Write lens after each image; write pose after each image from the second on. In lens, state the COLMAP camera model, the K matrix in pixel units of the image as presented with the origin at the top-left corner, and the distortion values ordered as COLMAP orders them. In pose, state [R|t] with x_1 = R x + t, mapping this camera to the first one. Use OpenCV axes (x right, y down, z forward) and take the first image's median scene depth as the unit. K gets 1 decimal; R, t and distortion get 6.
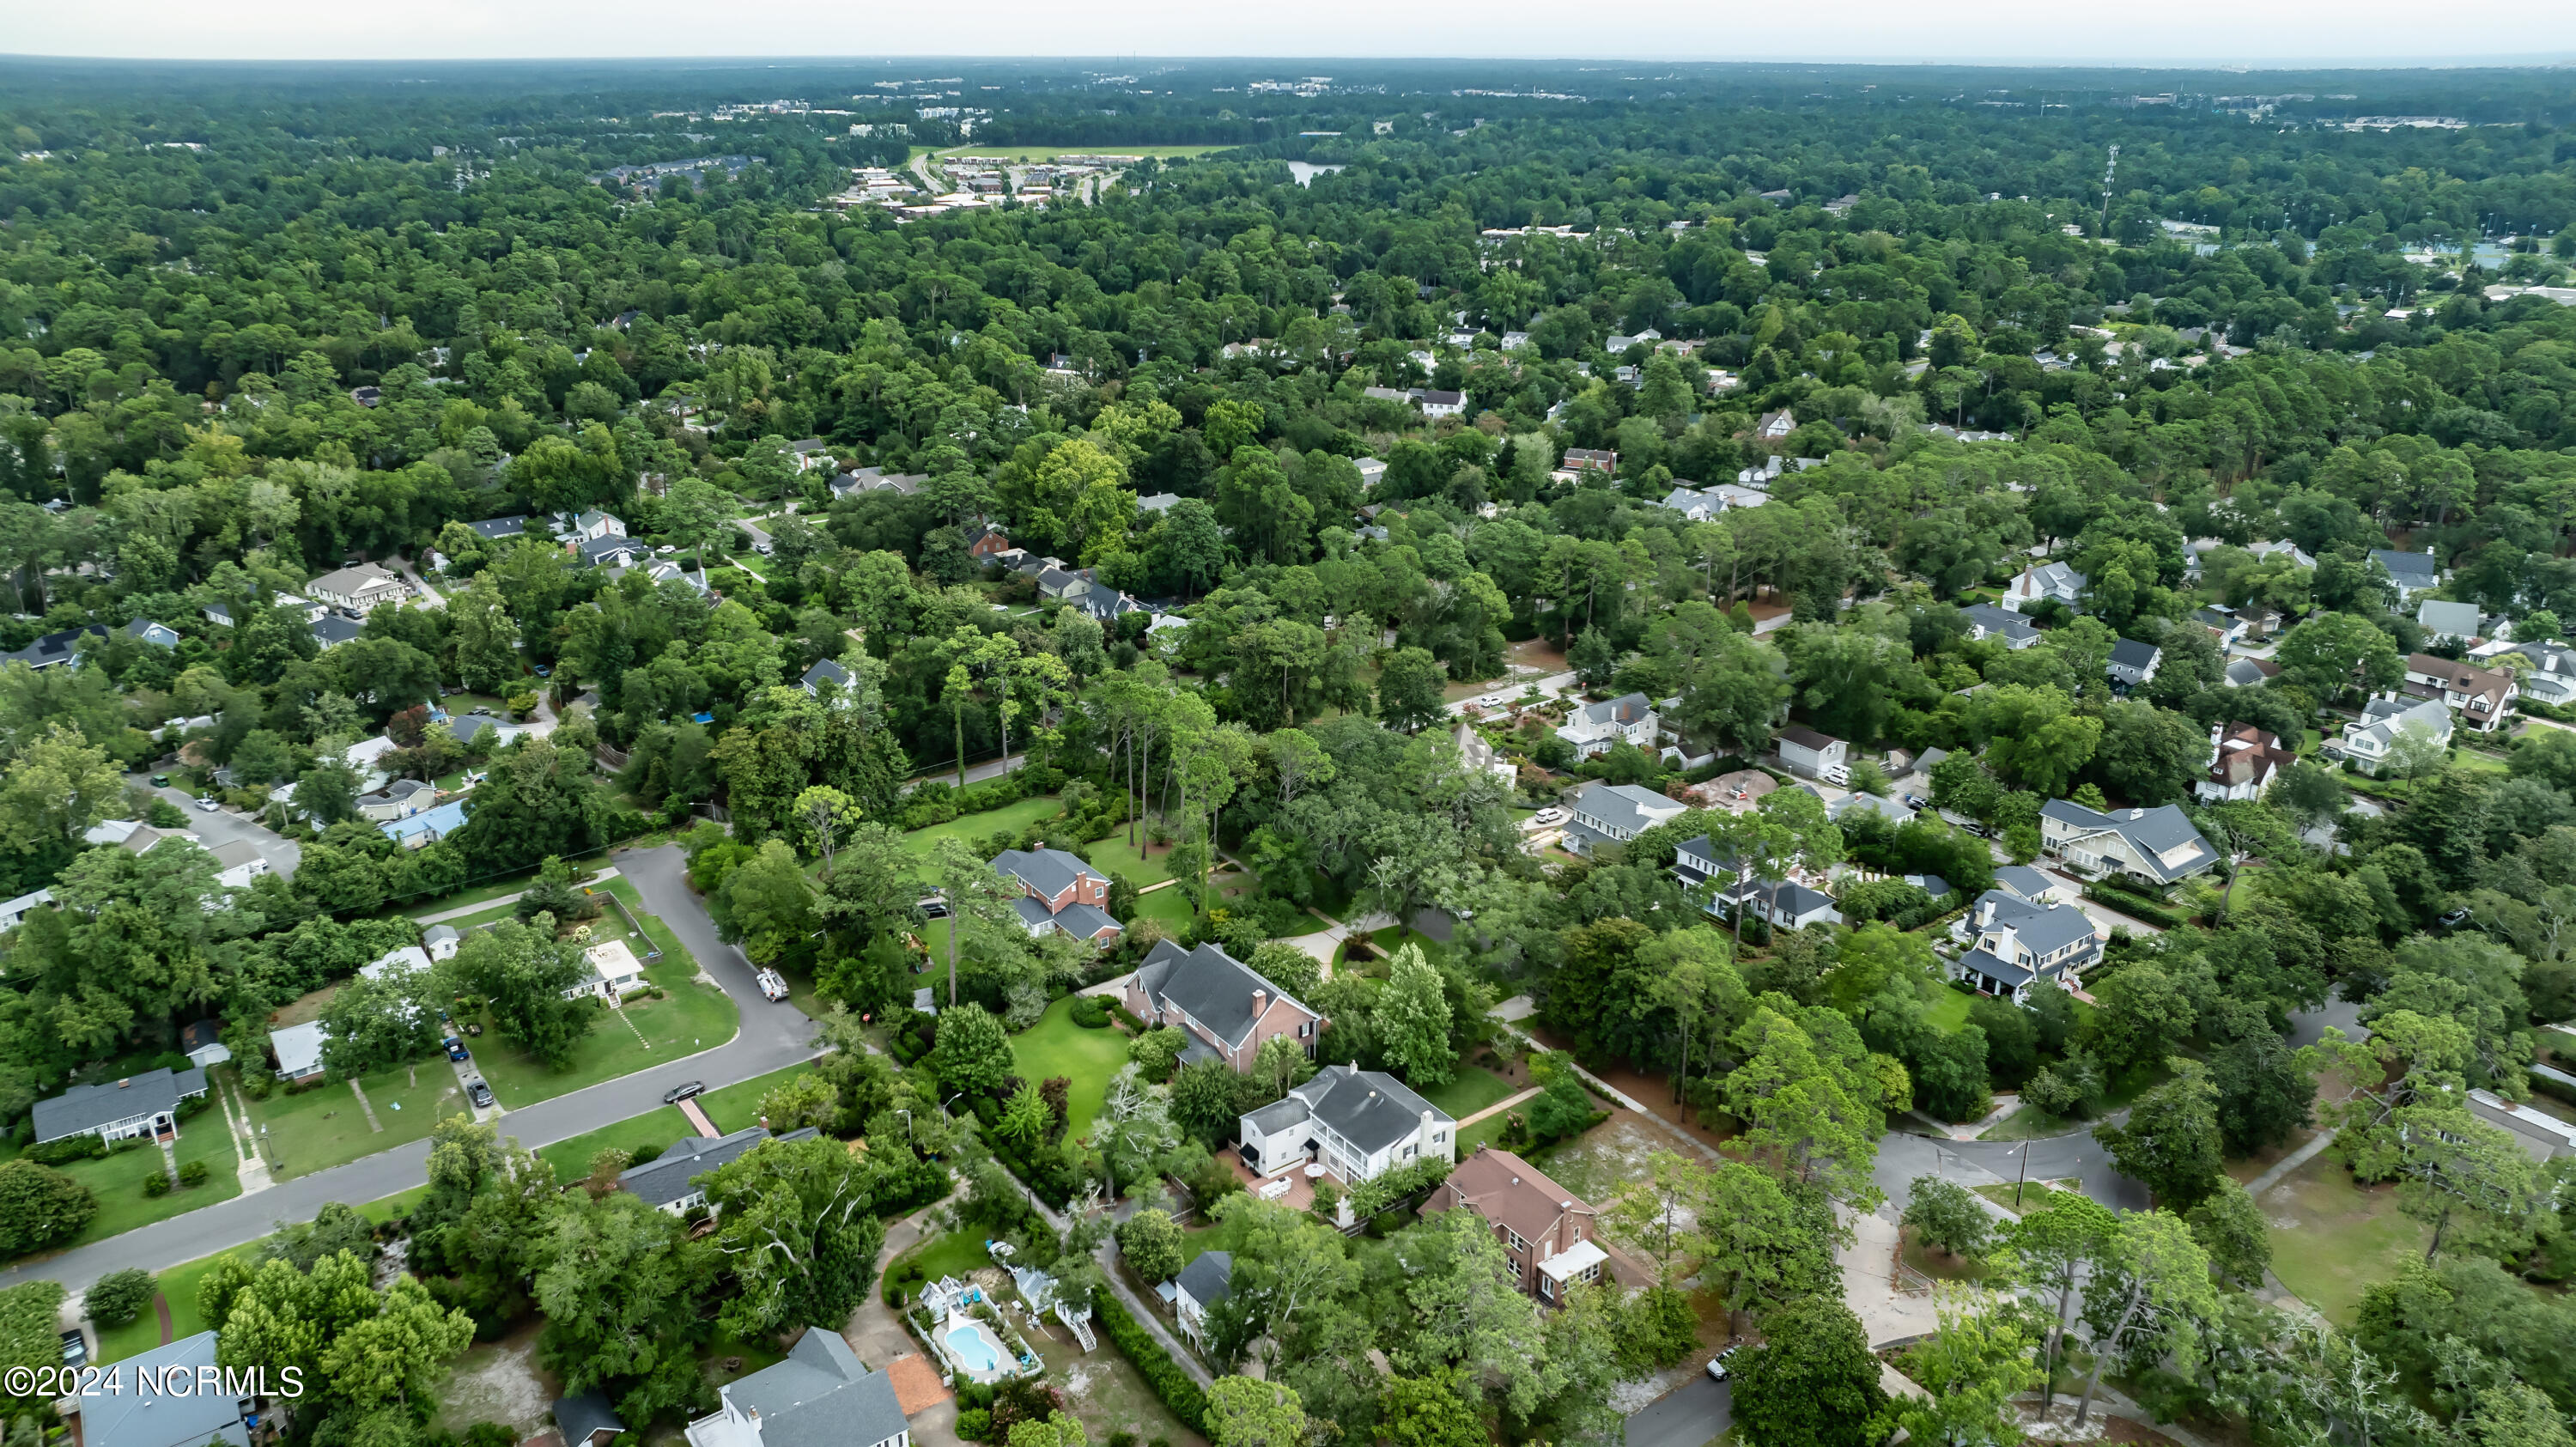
lens RADIAL K [[1812.9, 0, 1279.5], [0, 1812.9, 723.6], [0, 0, 1]] dist [-0.019674, -0.000377]
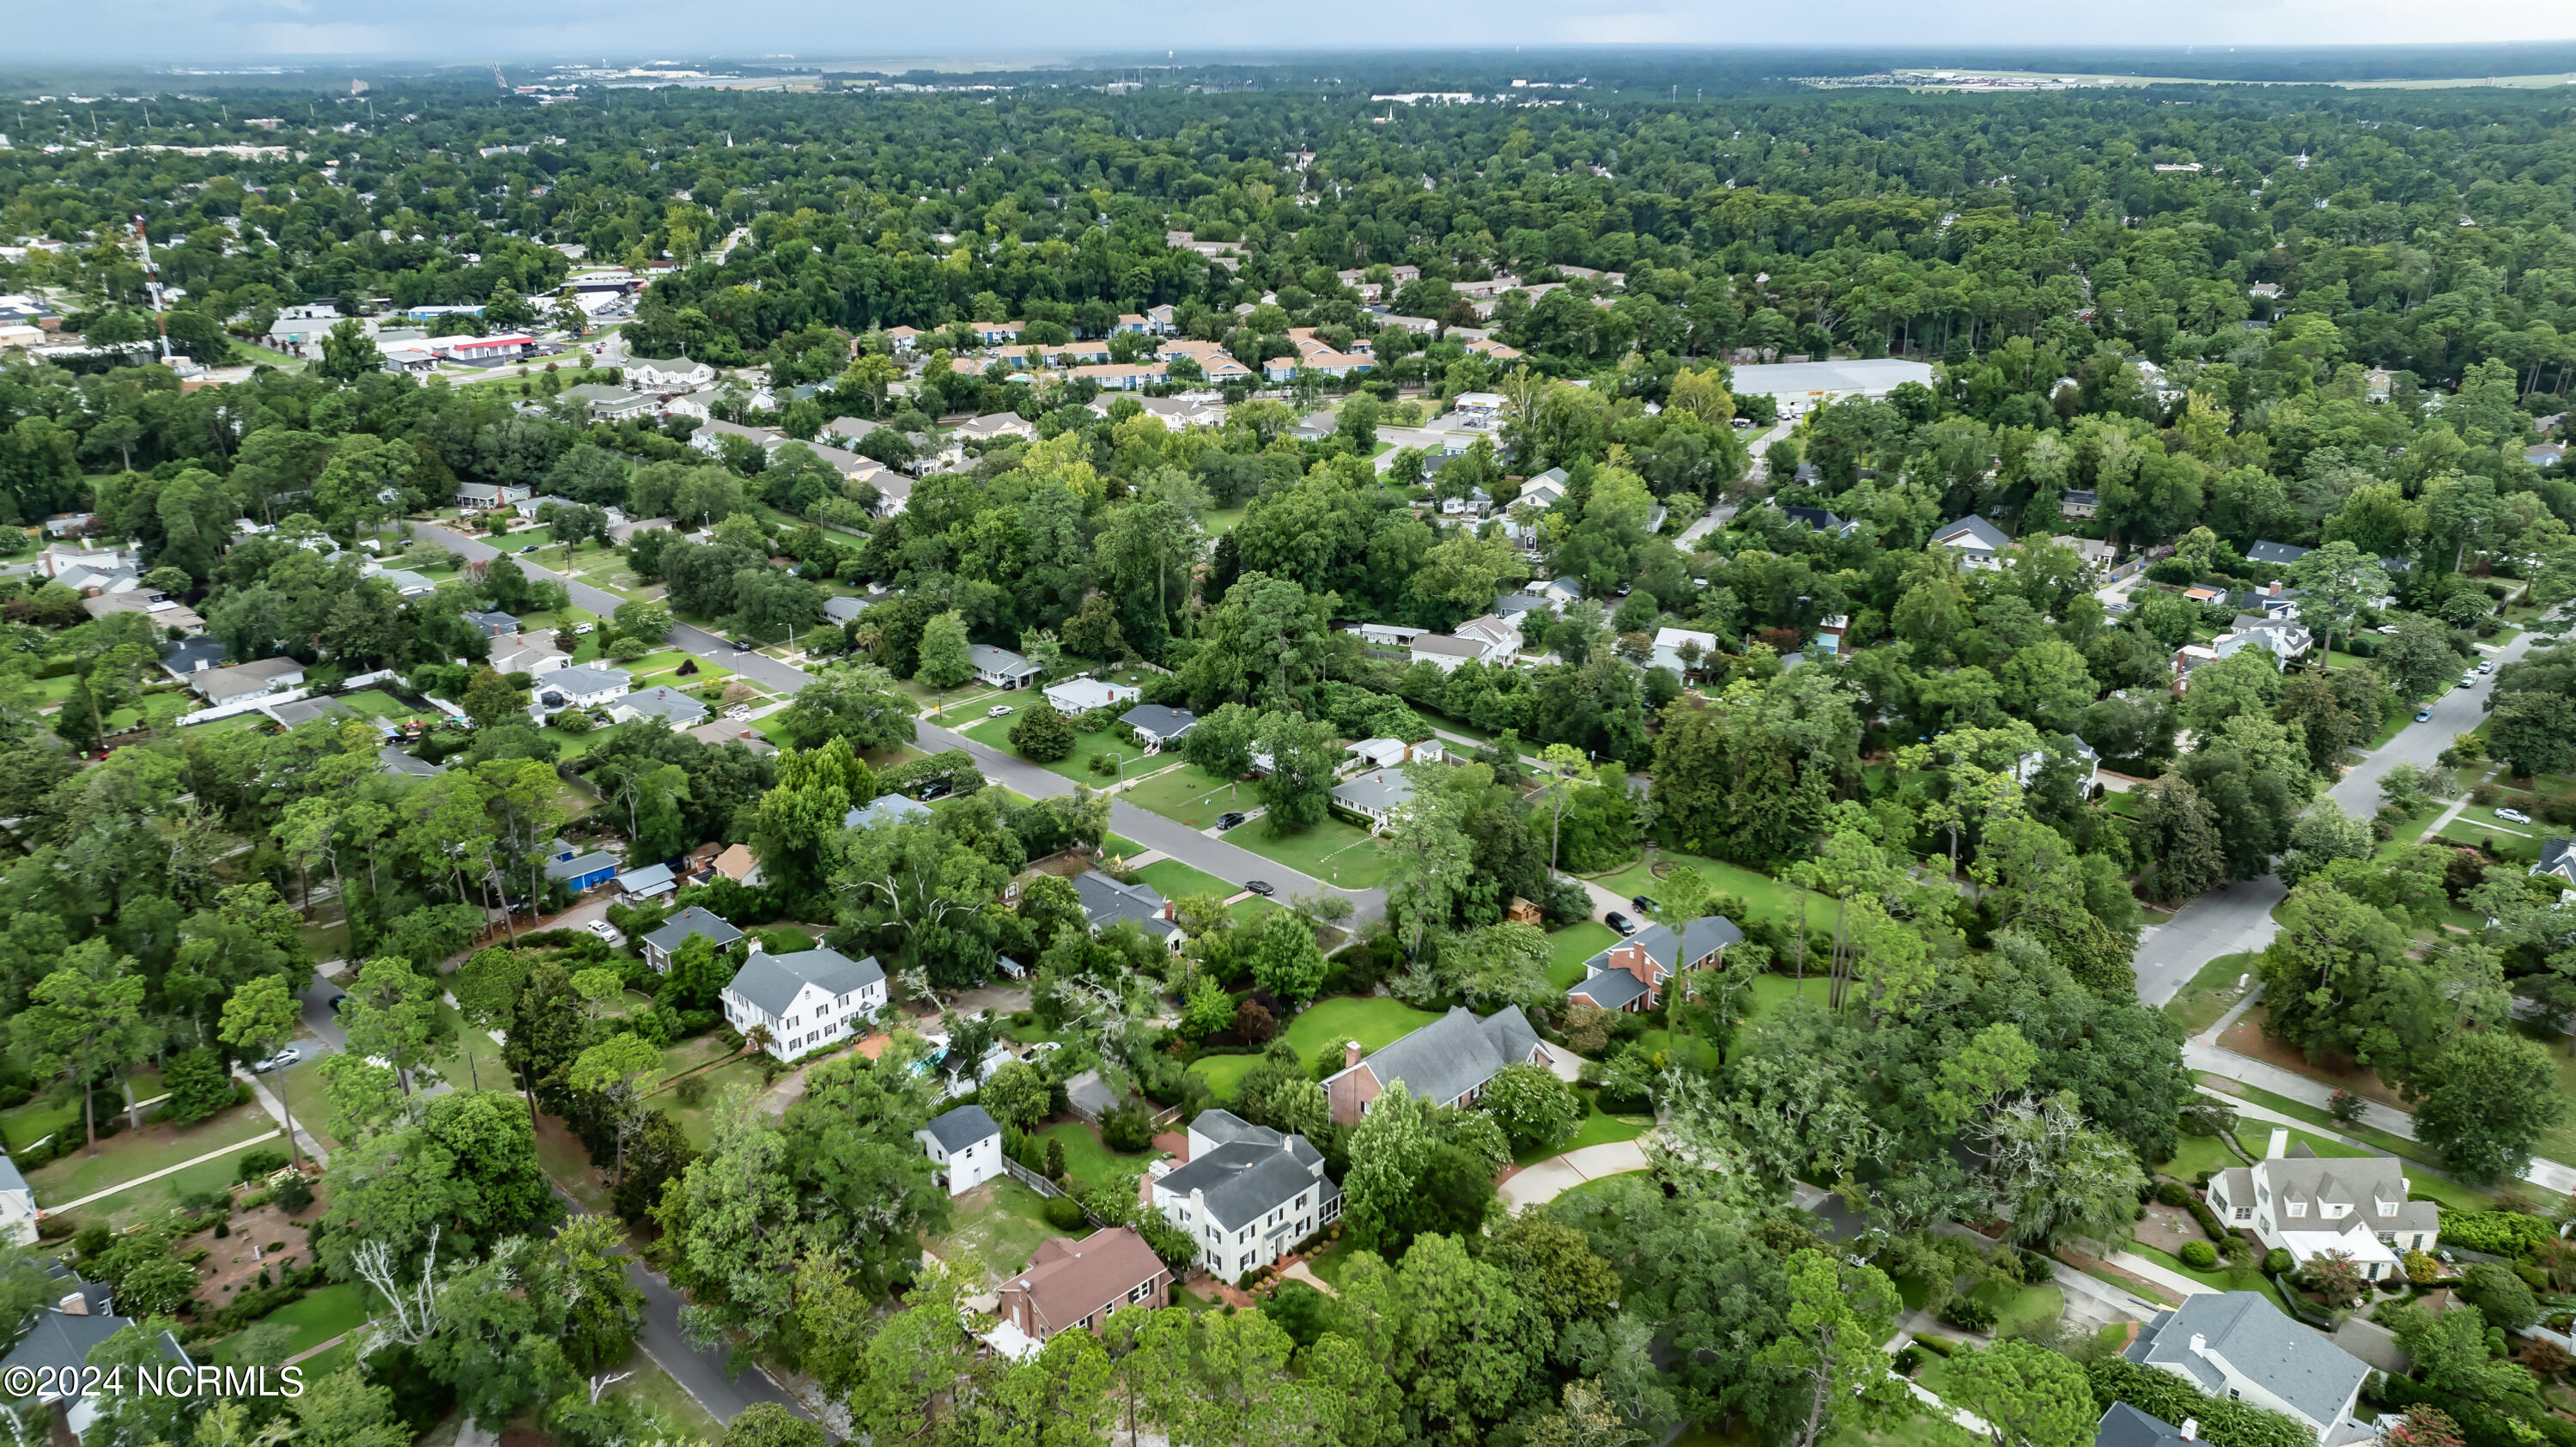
lens RADIAL K [[1817.9, 0, 1284.8], [0, 1817.9, 709.5], [0, 0, 1]] dist [-0.026441, 0.032166]
pose [[0.160823, 0.329264, -0.930441, 0.613303], [-0.331362, 0.906008, 0.263342, -0.183758], [0.929696, 0.265961, 0.254813, 0.507015]]
